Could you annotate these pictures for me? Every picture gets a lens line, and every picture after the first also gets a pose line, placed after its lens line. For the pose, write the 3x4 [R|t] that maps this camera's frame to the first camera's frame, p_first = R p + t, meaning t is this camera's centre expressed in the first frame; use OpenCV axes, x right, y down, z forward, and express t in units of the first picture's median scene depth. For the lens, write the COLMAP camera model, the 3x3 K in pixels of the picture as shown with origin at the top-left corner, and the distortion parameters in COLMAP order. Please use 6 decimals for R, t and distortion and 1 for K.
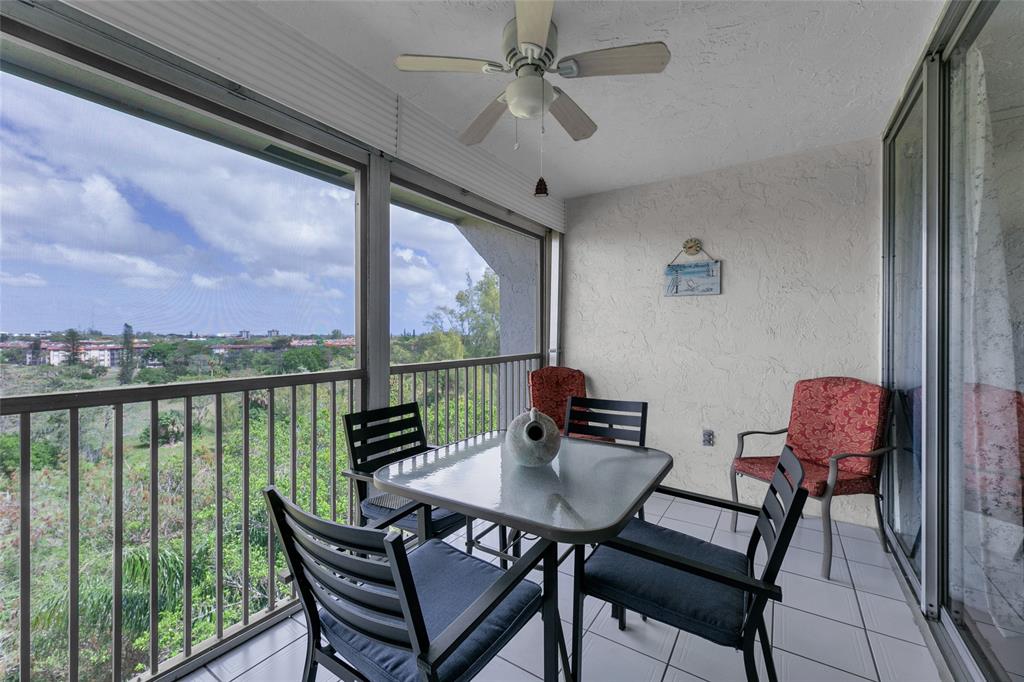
lens RADIAL K [[419.1, 0, 510.4], [0, 419.1, 333.8], [0, 0, 1]] dist [0.001826, -0.000093]
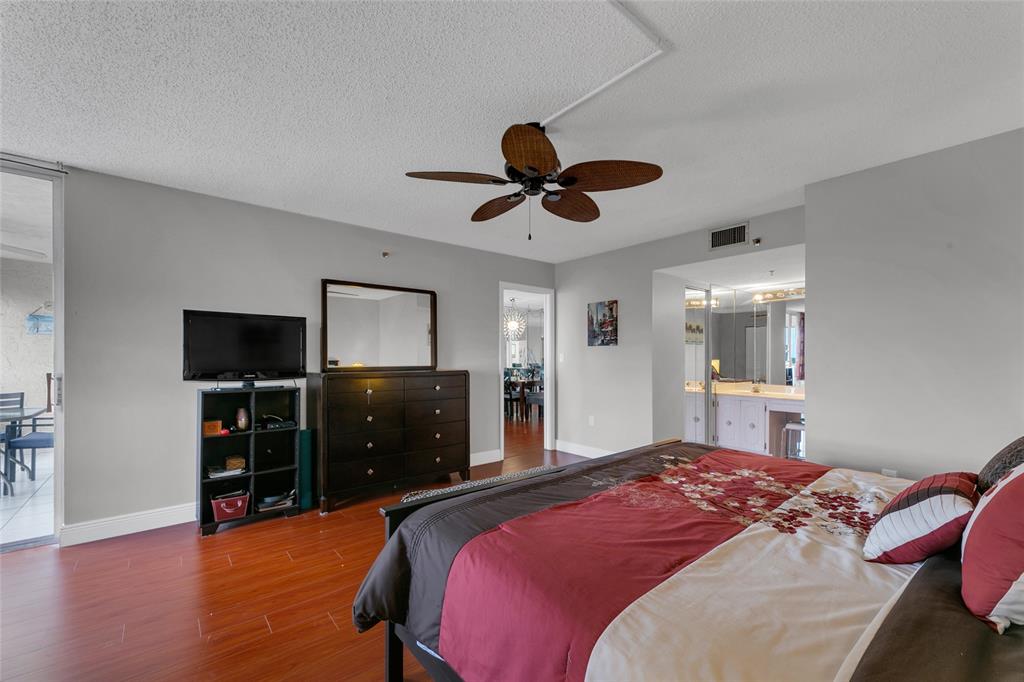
lens RADIAL K [[419.1, 0, 510.4], [0, 419.1, 348.0], [0, 0, 1]] dist [0.001826, -0.000093]
pose [[0.291094, 0.006726, 0.956671, -0.648783], [-0.000401, 0.999976, -0.006908, -0.024645], [-0.956694, 0.001627, 0.291090, -1.273618]]
